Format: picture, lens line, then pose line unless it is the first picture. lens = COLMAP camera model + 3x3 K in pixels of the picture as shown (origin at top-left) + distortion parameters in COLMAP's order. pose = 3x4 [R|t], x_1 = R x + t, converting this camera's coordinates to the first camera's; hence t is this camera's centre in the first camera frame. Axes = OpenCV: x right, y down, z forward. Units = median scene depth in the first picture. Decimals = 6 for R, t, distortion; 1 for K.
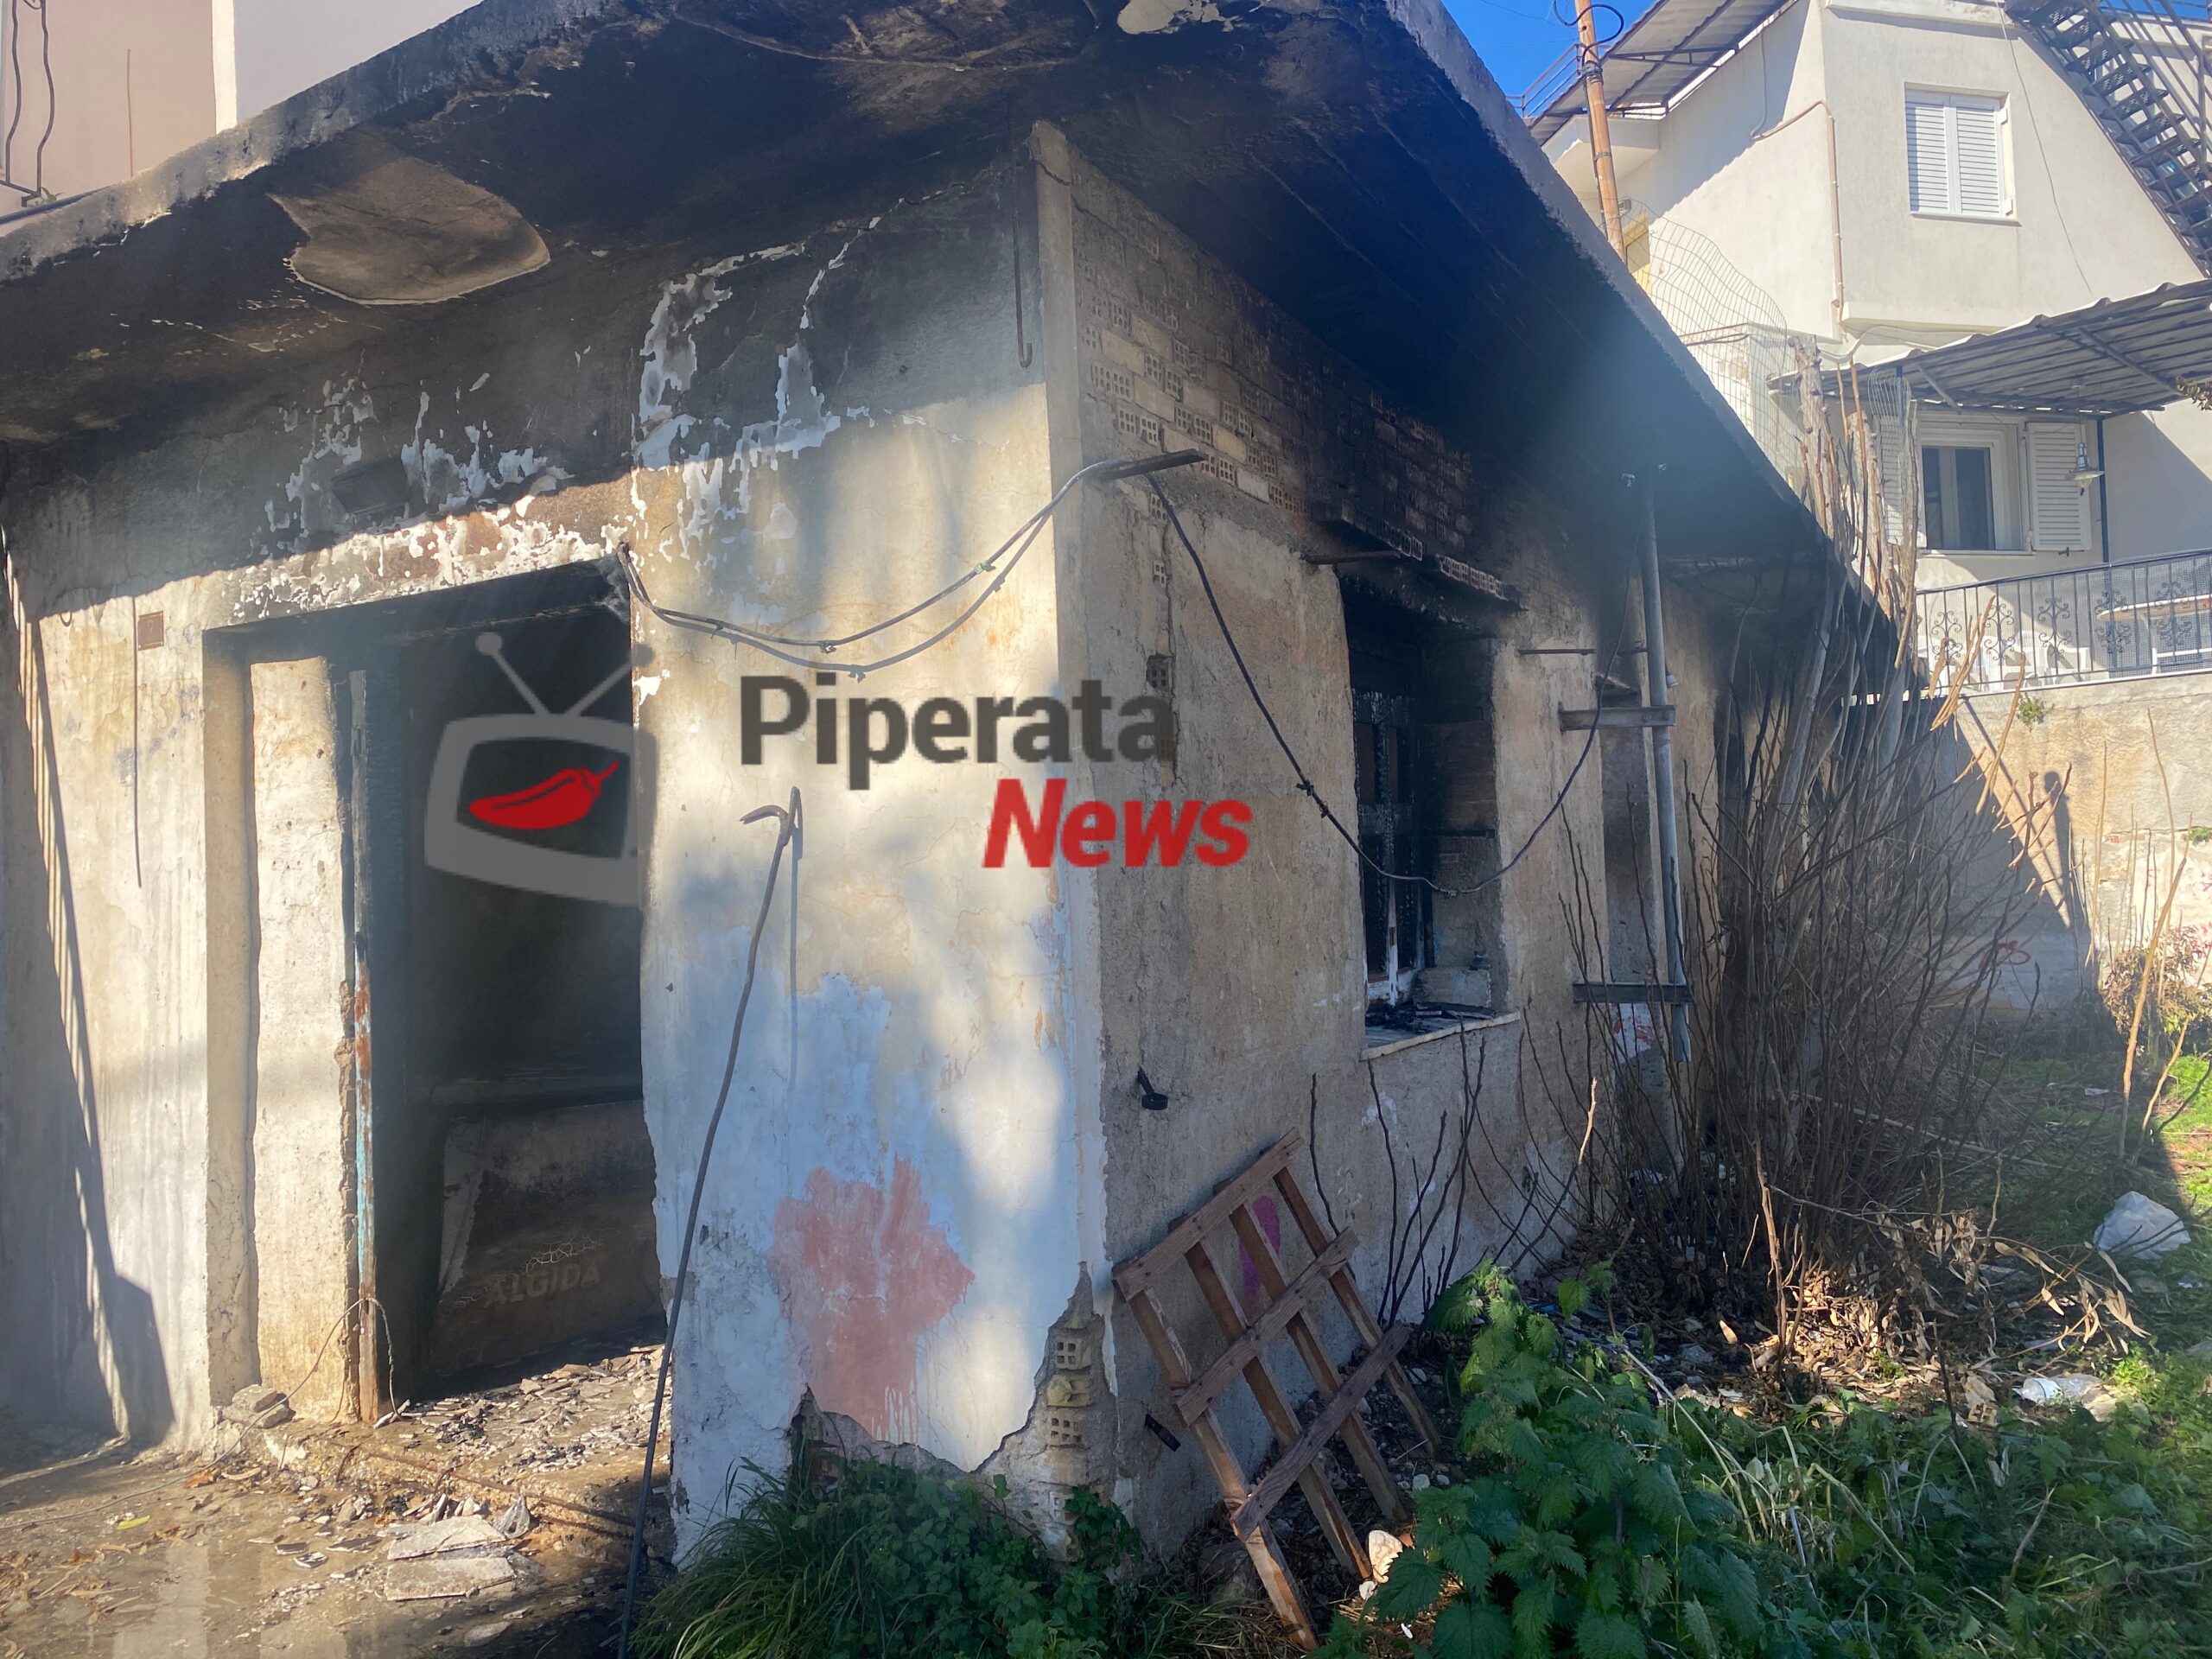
lens RADIAL K [[1693.1, 0, 1104.7], [0, 1693.1, 826.5], [0, 0, 1]] dist [0.006729, -0.001708]
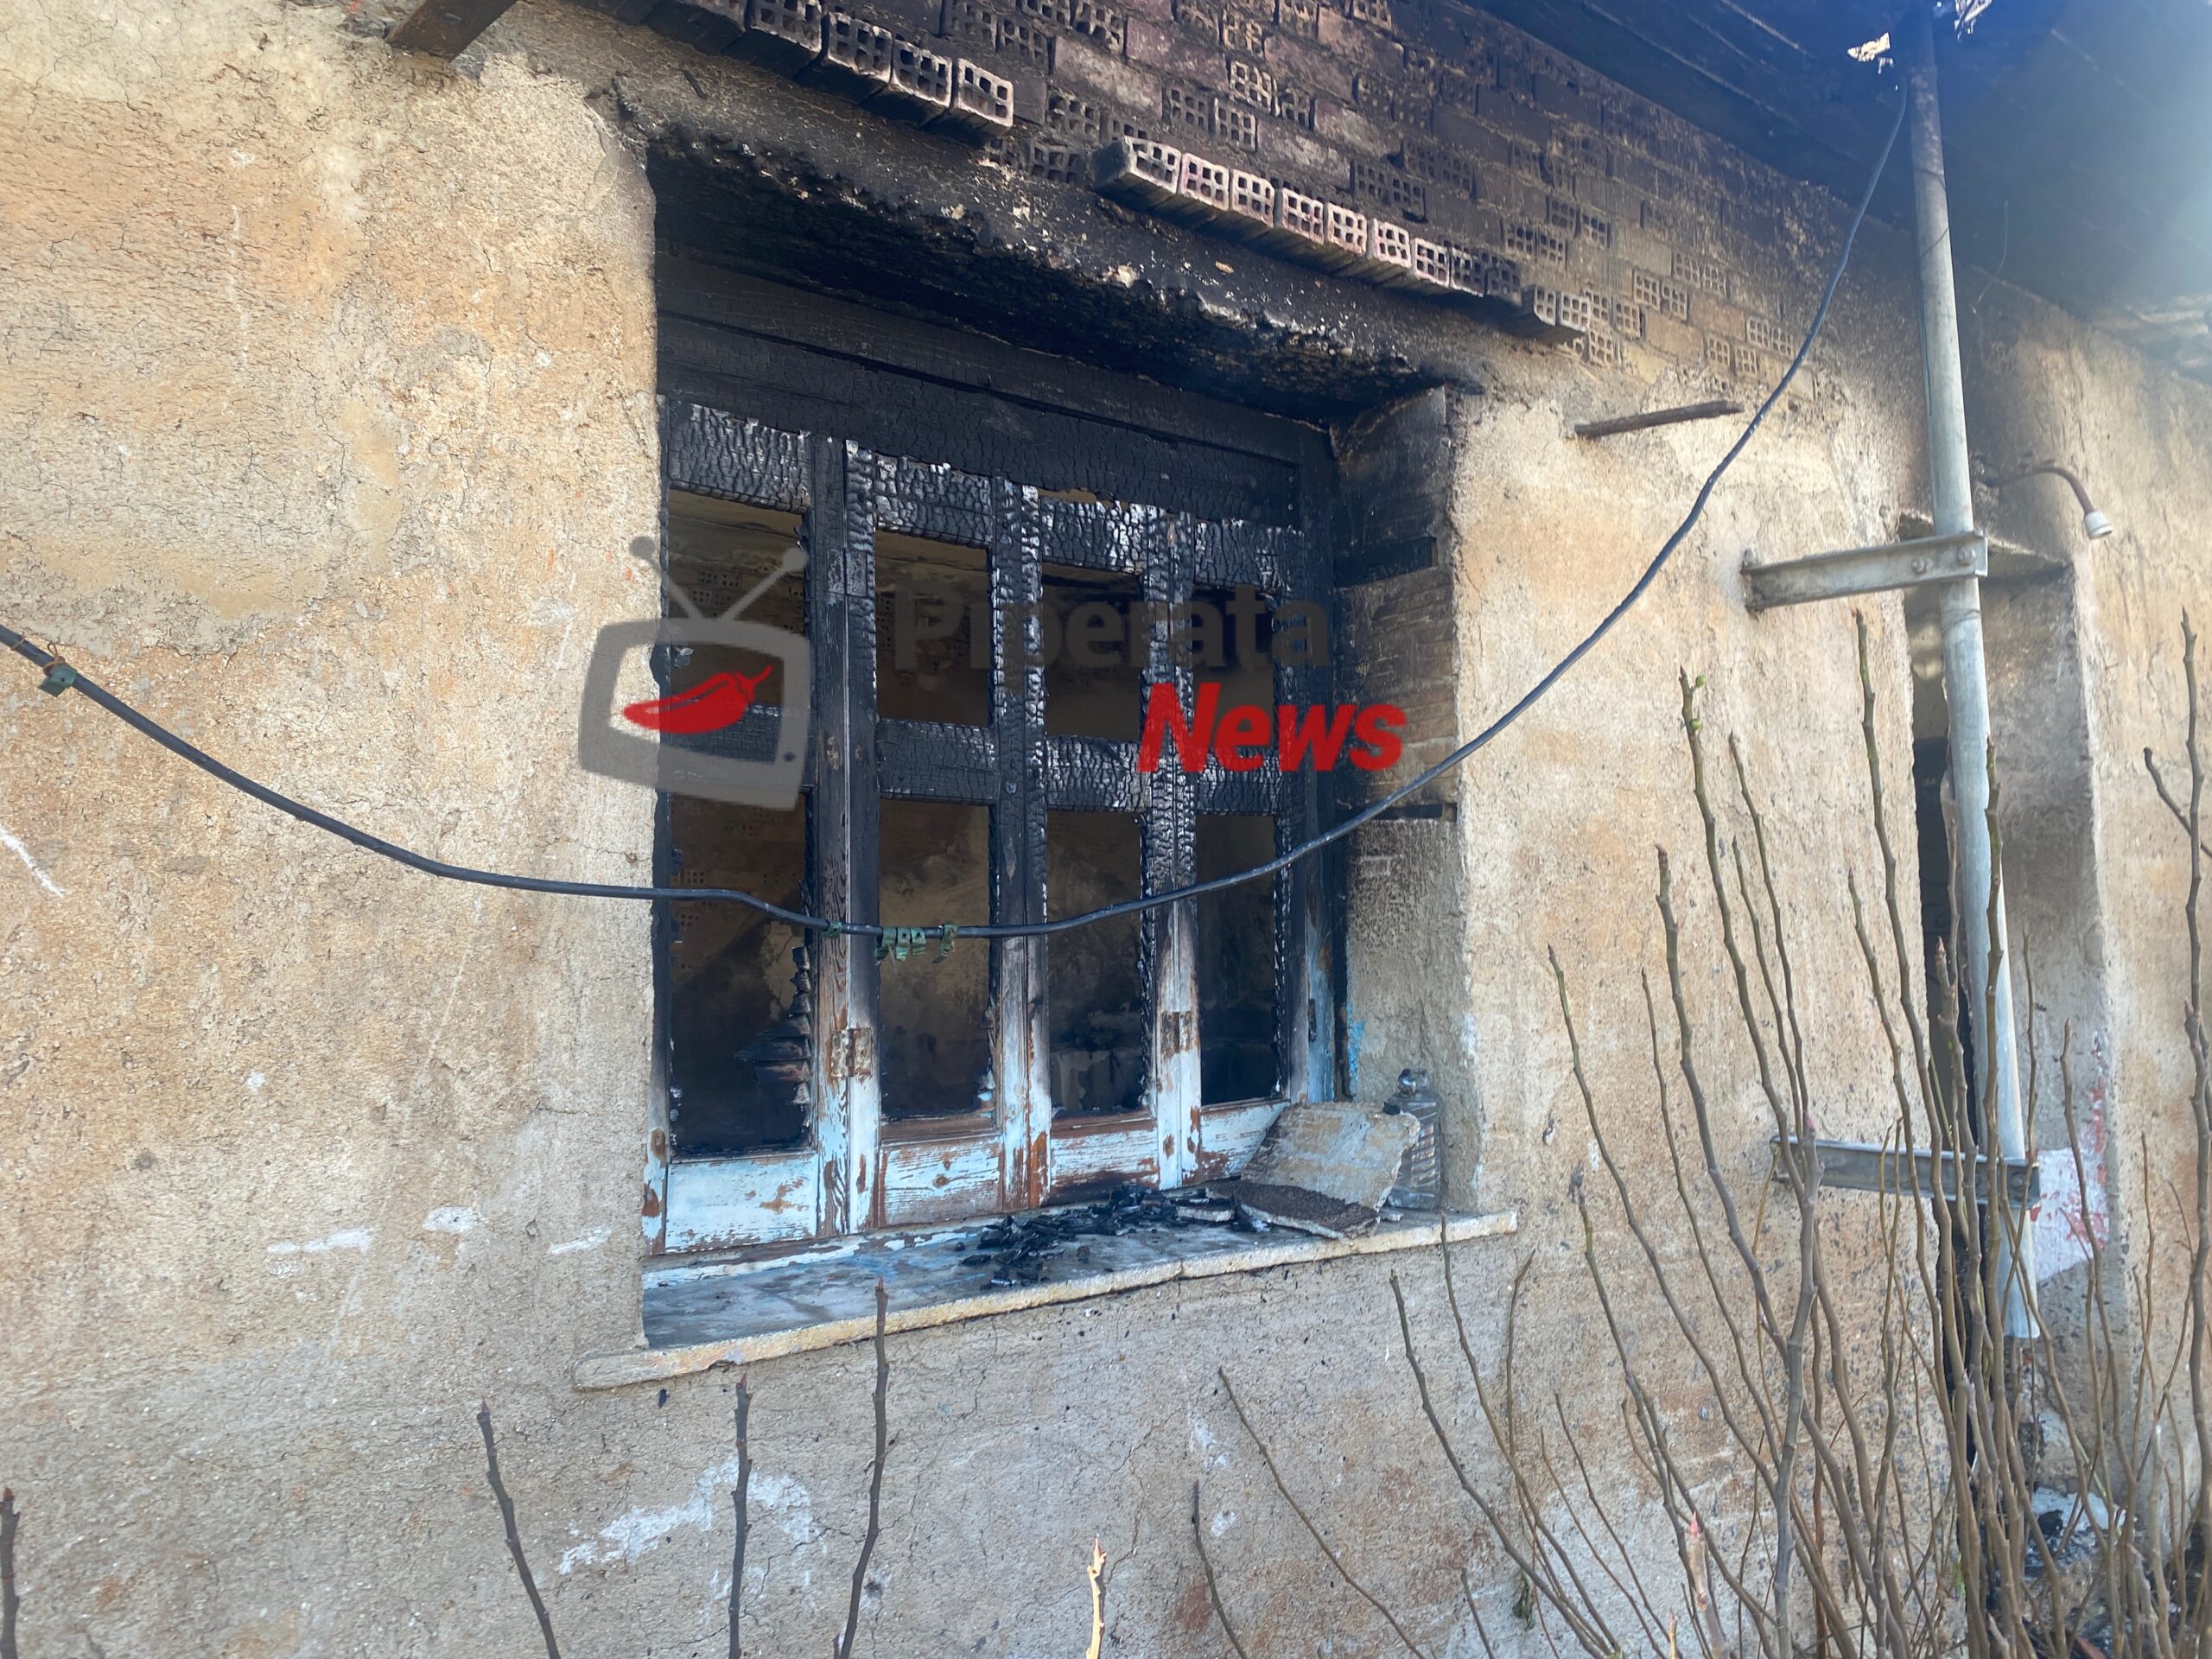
lens RADIAL K [[1608.8, 0, 1109.8], [0, 1608.8, 825.0], [0, 0, 1]] dist [0.060312, -0.097723]
pose [[0.929261, -0.011302, -0.369251, 0.199434], [0.002246, 0.999686, -0.024946, 0.012138], [0.369418, 0.022352, 0.928995, 0.370482]]
